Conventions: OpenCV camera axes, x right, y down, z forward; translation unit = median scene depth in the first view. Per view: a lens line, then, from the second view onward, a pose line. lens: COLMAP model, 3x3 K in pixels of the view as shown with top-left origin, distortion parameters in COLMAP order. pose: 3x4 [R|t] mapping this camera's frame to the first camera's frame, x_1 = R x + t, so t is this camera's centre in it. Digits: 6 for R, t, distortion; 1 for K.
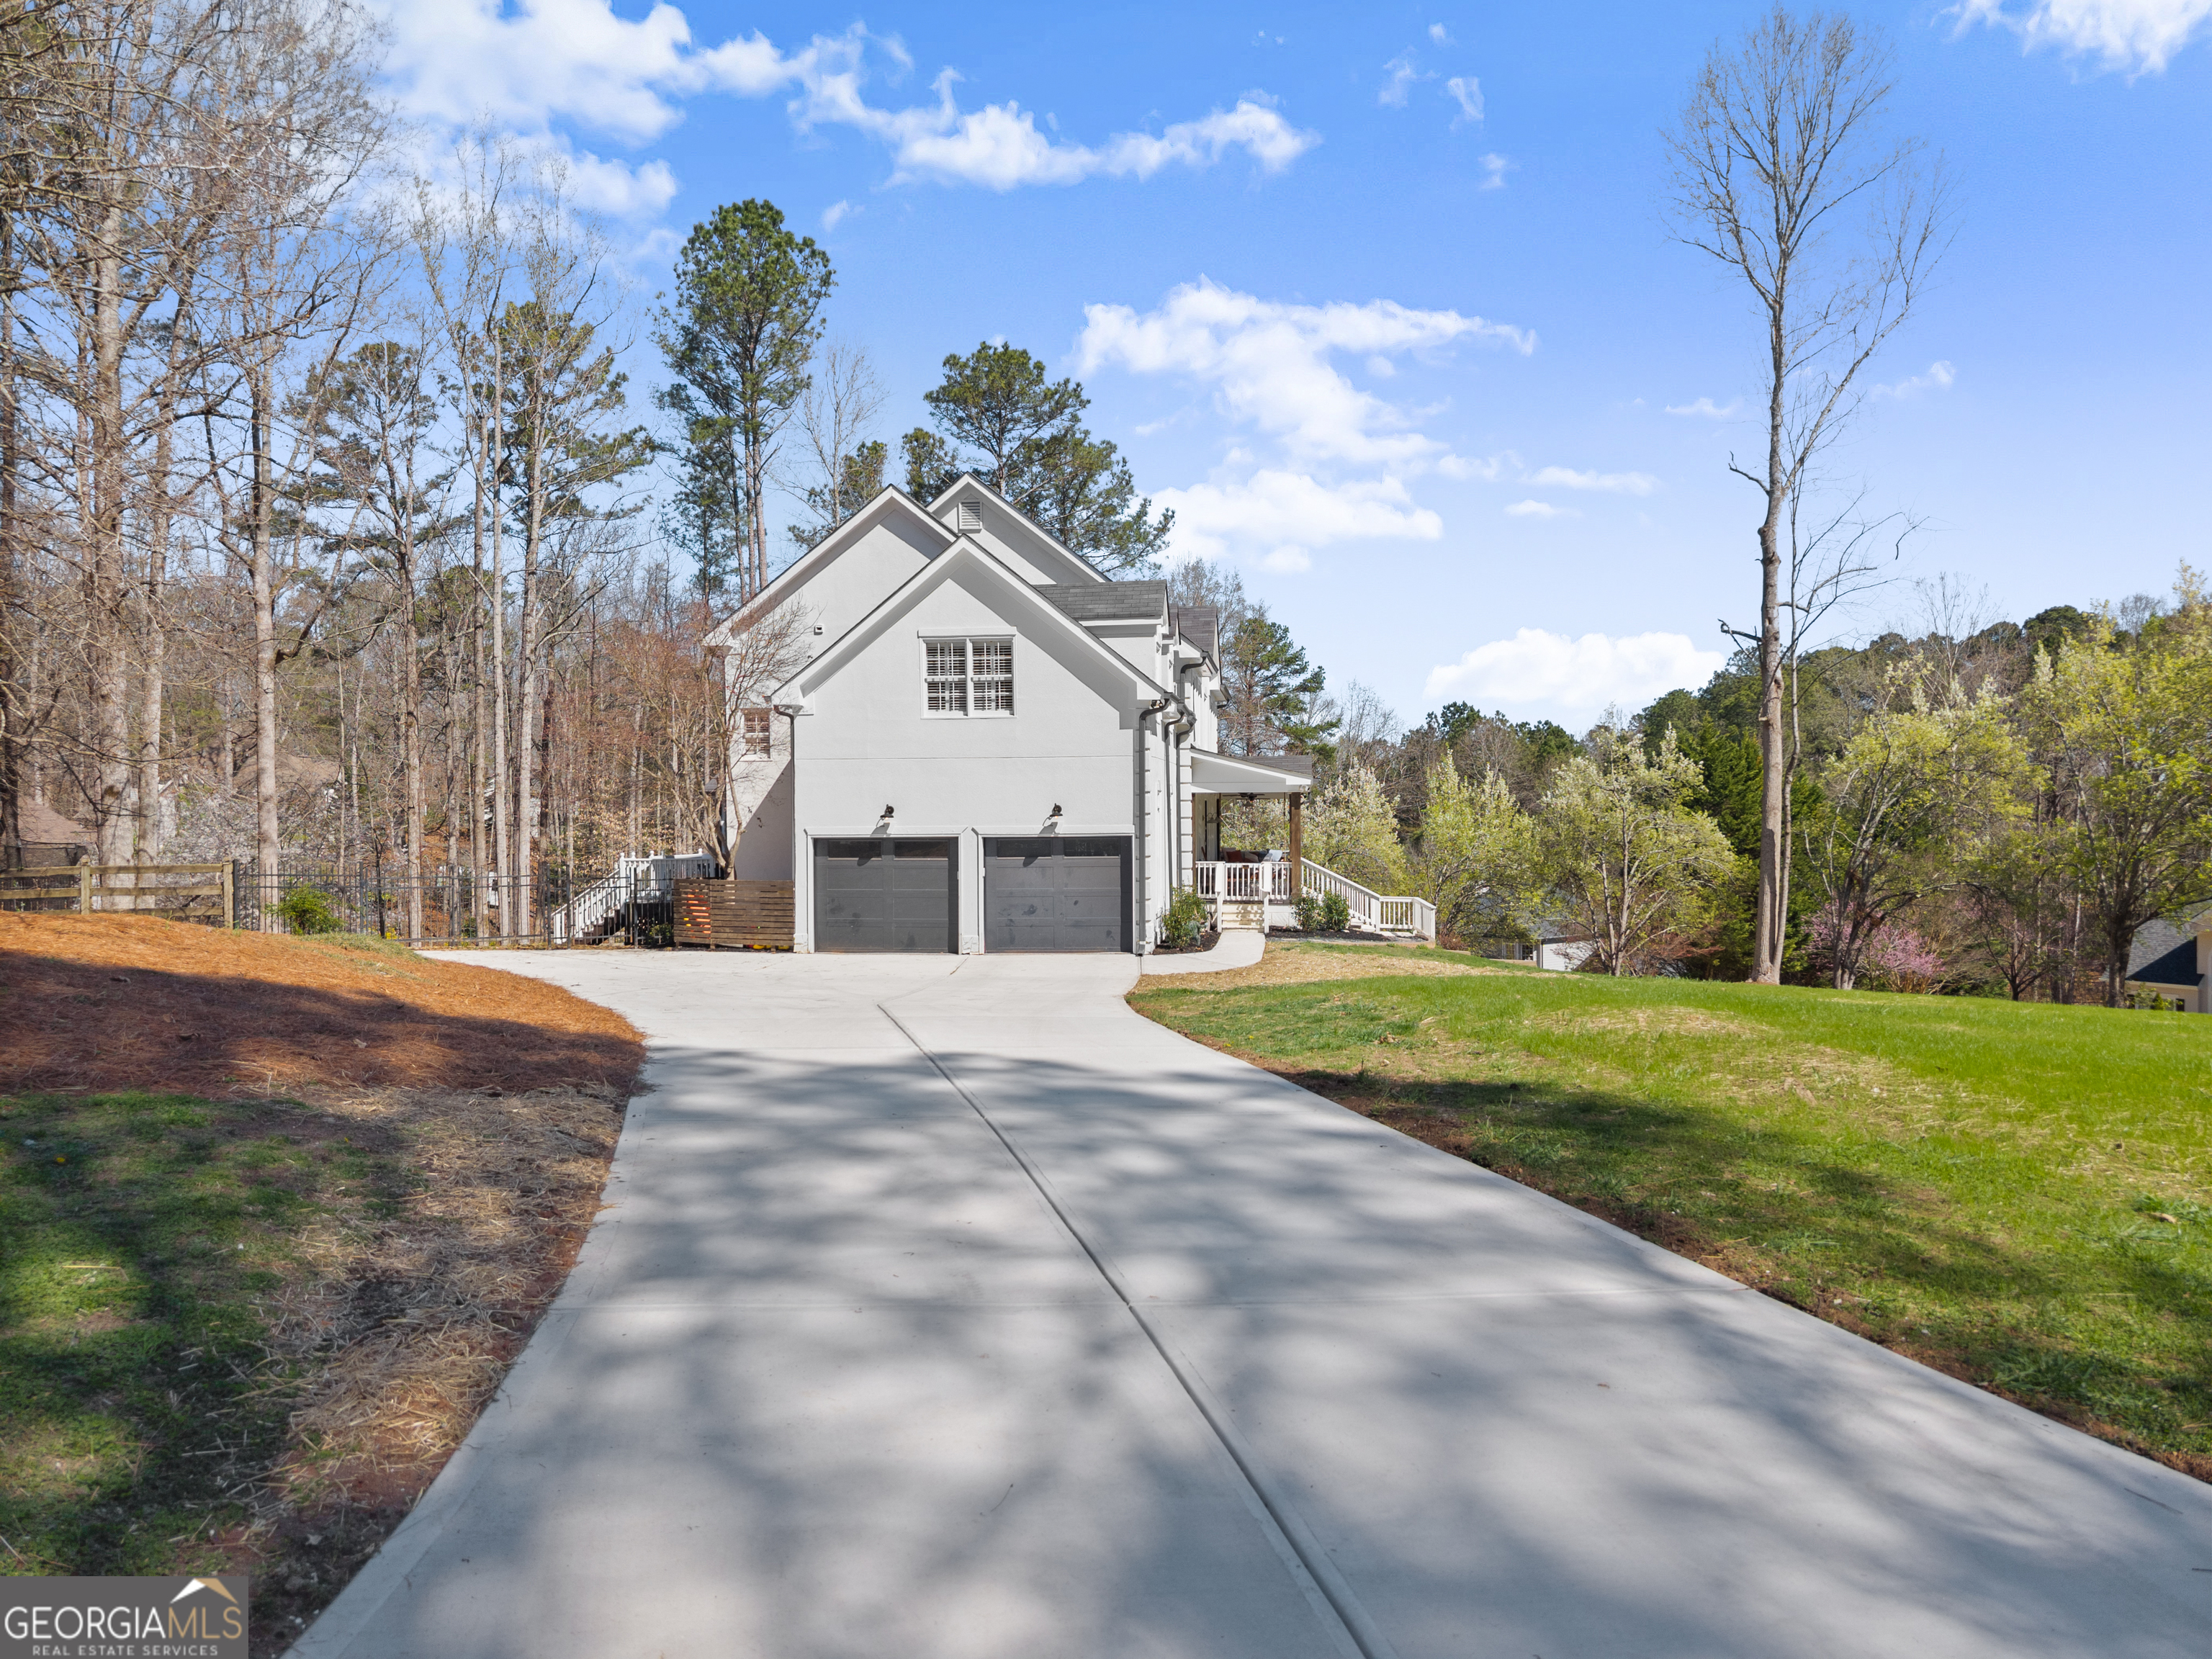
lens RADIAL K [[1483.1, 0, 1106.0], [0, 1483.1, 829.5], [0, 0, 1]] dist [0.007460, 0.000205]
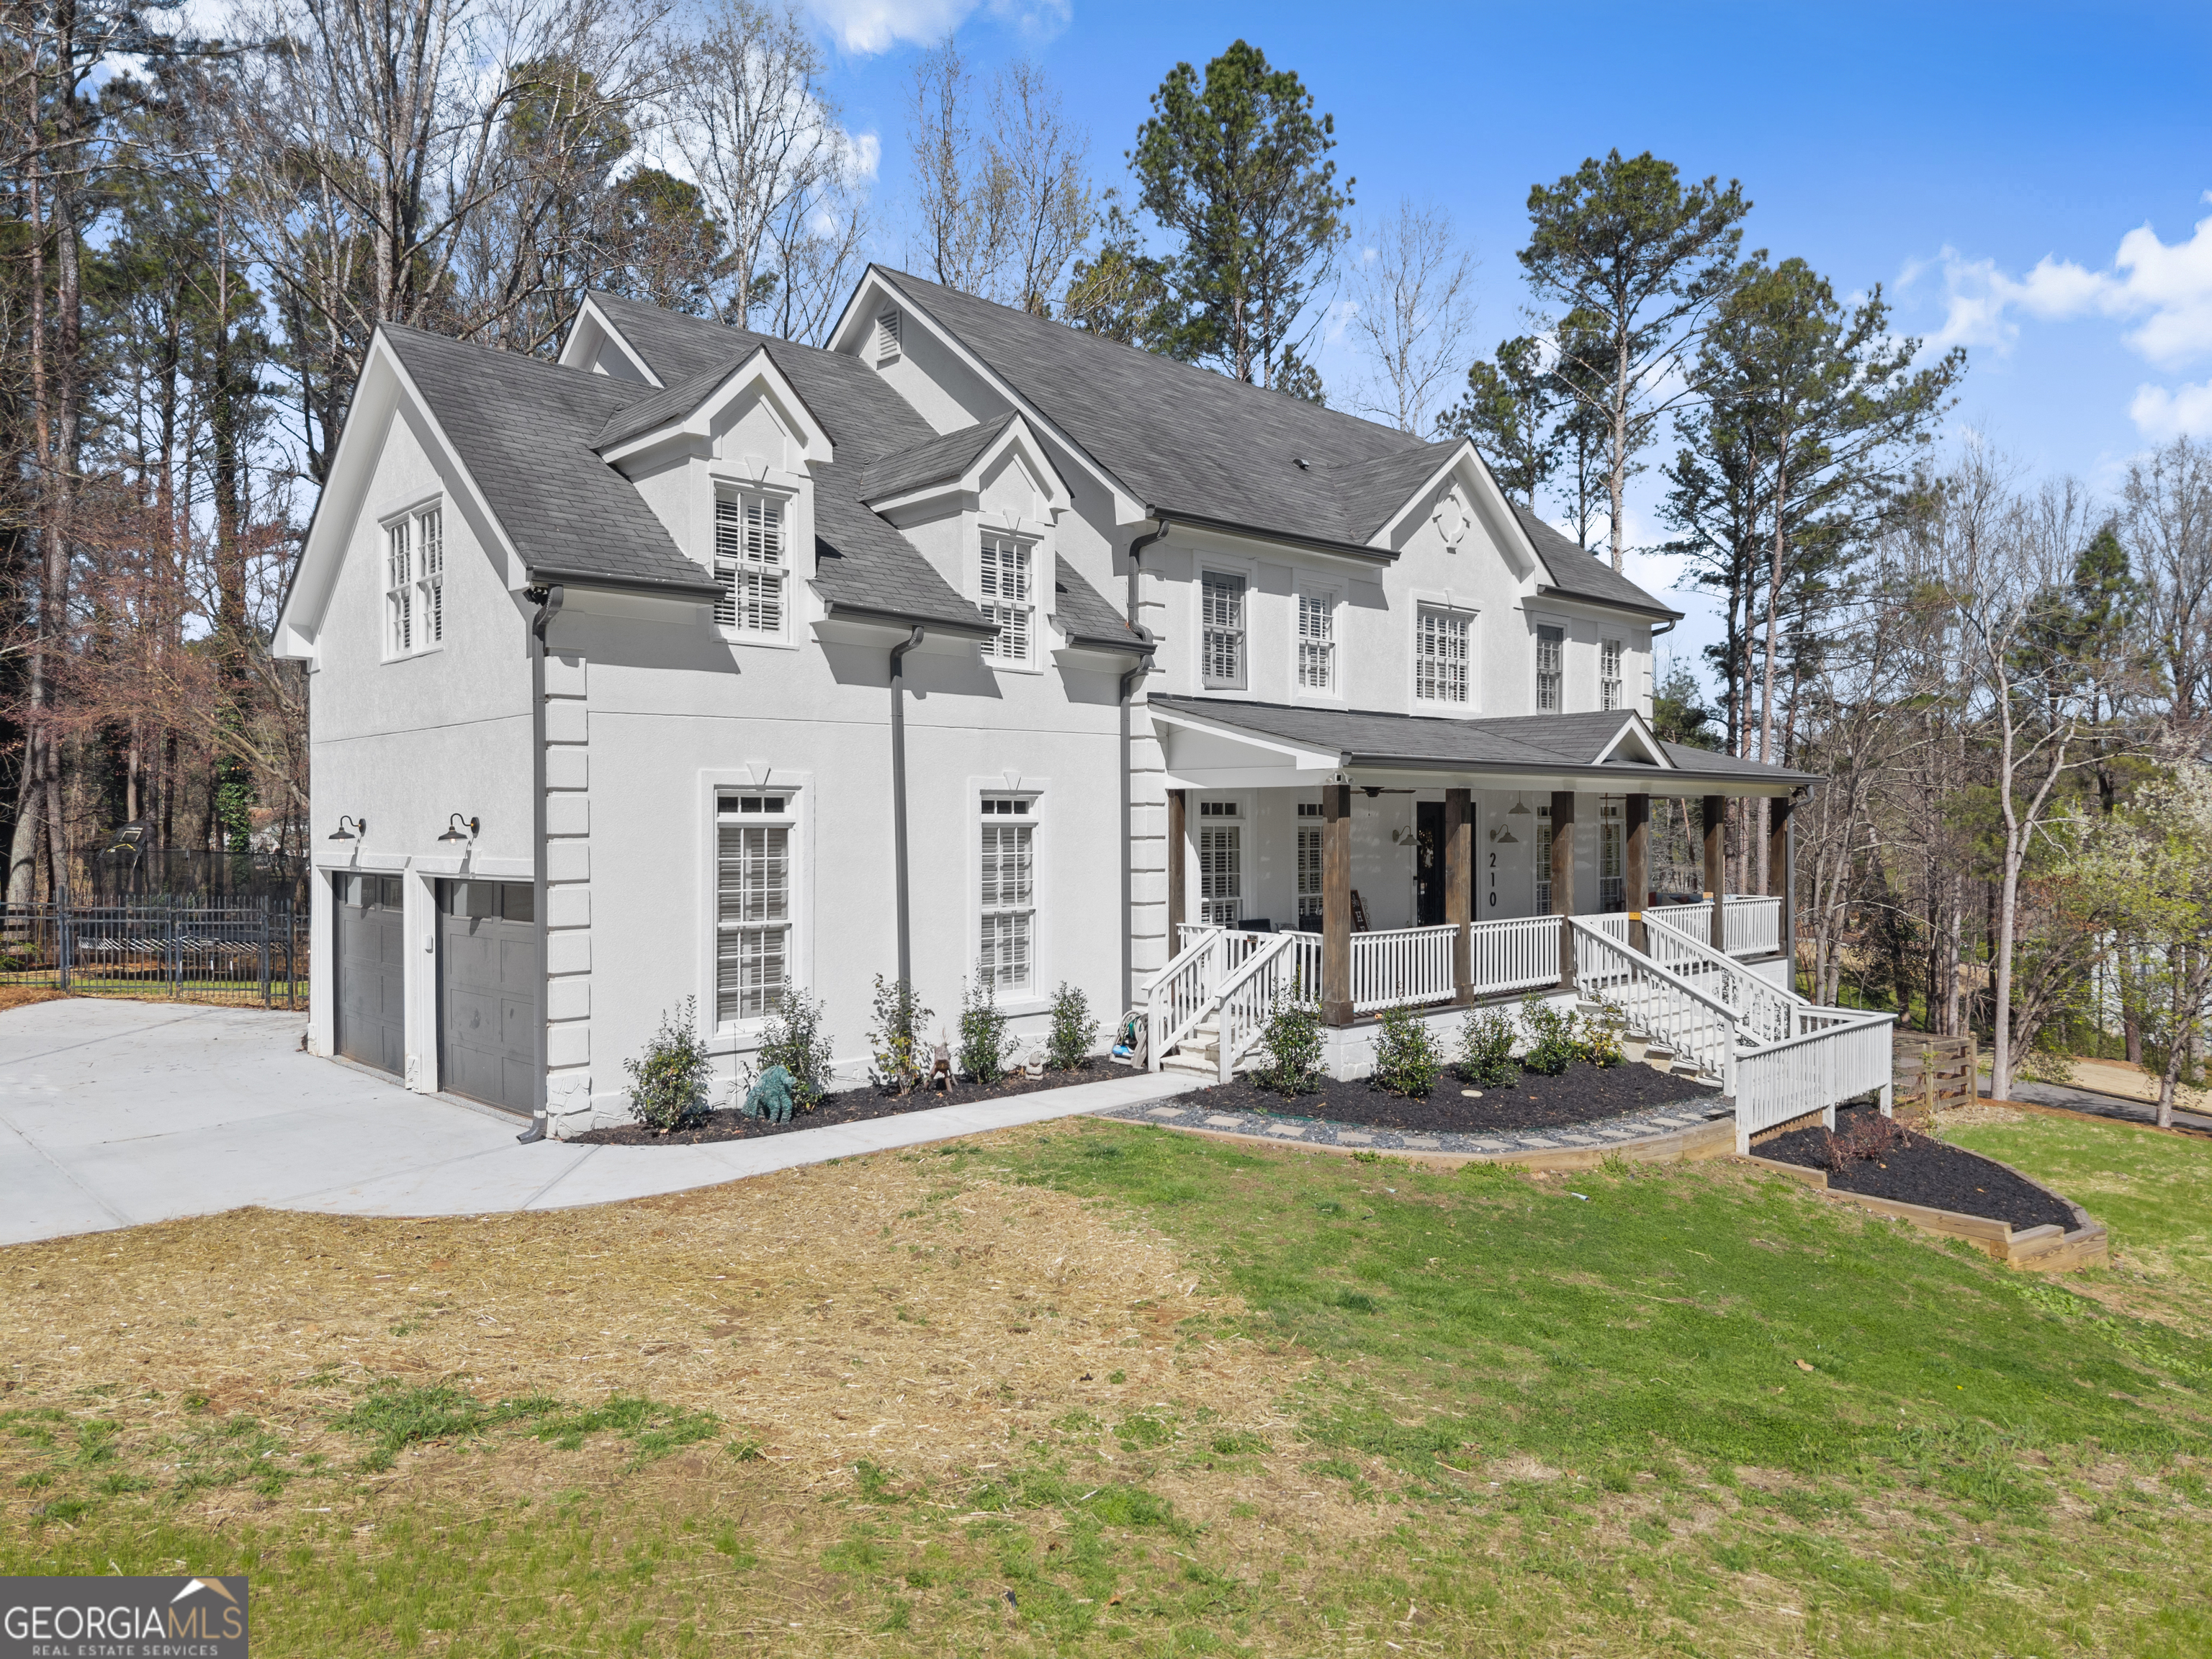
lens RADIAL K [[1483.1, 0, 1106.0], [0, 1483.1, 829.5], [0, 0, 1]] dist [0.007460, 0.000205]
pose [[0.769295, 0.002001, -0.638890, 0.452576], [-0.007612, 0.999953, -0.006034, -0.010555], [0.638848, 0.009505, 0.769274, 0.739098]]
